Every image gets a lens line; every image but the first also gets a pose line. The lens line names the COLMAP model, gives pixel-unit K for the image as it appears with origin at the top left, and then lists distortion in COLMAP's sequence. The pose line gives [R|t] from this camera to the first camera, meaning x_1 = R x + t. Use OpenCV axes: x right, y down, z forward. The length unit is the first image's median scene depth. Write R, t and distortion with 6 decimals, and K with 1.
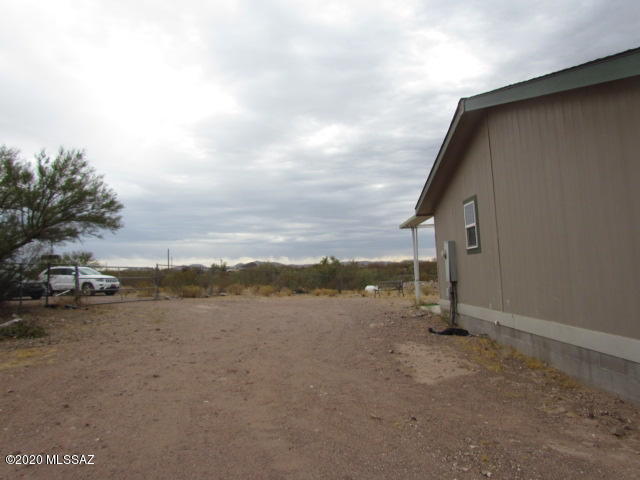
lens RADIAL K [[455.1, 0, 322.4], [0, 455.1, 239.2], [0, 0, 1]] dist [-0.019992, 0.002332]
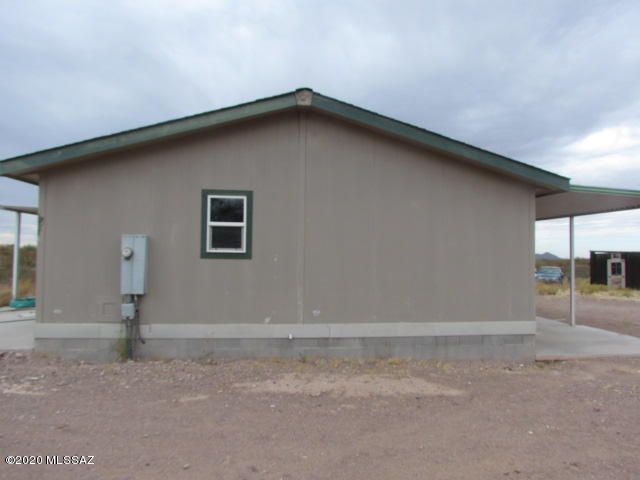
lens RADIAL K [[455.1, 0, 322.4], [0, 455.1, 239.2], [0, 0, 1]] dist [-0.019992, 0.002332]
pose [[-0.114551, 0.086432, 0.989650, -0.721913], [-0.077527, 0.992392, -0.095646, 0.089843], [-0.990388, -0.087681, -0.106979, 1.357441]]
